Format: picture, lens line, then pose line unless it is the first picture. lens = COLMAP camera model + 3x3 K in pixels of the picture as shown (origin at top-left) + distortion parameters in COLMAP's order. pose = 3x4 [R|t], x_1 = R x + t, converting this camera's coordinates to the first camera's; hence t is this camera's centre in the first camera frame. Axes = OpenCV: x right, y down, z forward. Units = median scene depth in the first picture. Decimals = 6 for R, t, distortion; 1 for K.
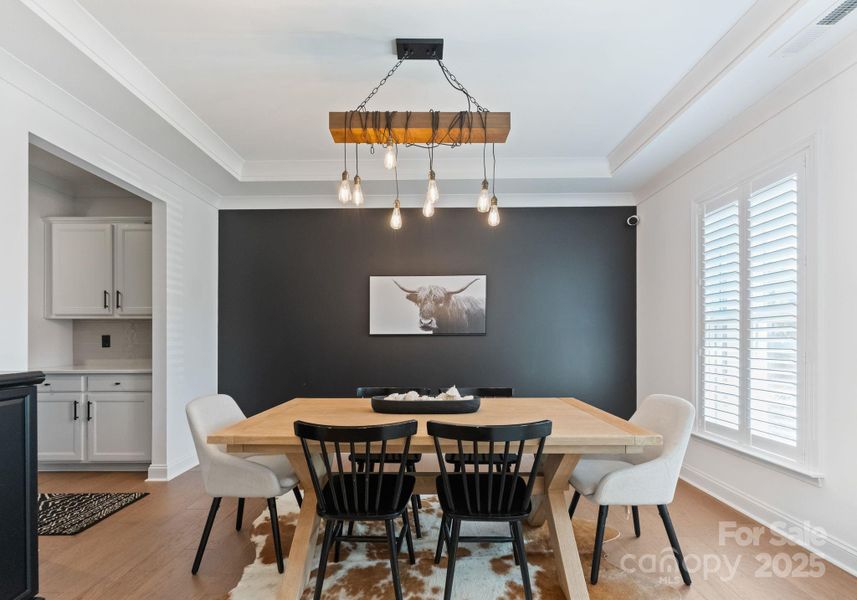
lens RADIAL K [[379.3, 0, 427.4], [0, 379.3, 340.4], [0, 0, 1]] dist [0.002278, 0.000084]
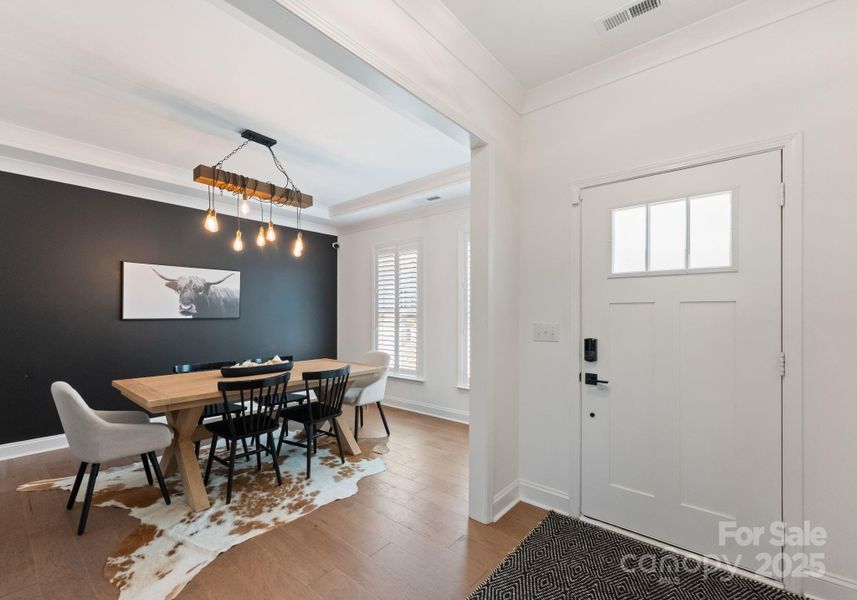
lens RADIAL K [[369.9, 0, 430.7], [0, 369.9, 310.5], [0, 0, 1]] dist [-0.001036, -0.000246]
pose [[0.626055, 0.013320, 0.779665, -0.420375], [-0.001423, 0.999872, -0.015939, -0.024497], [-0.779778, 0.008869, 0.625994, -0.270867]]
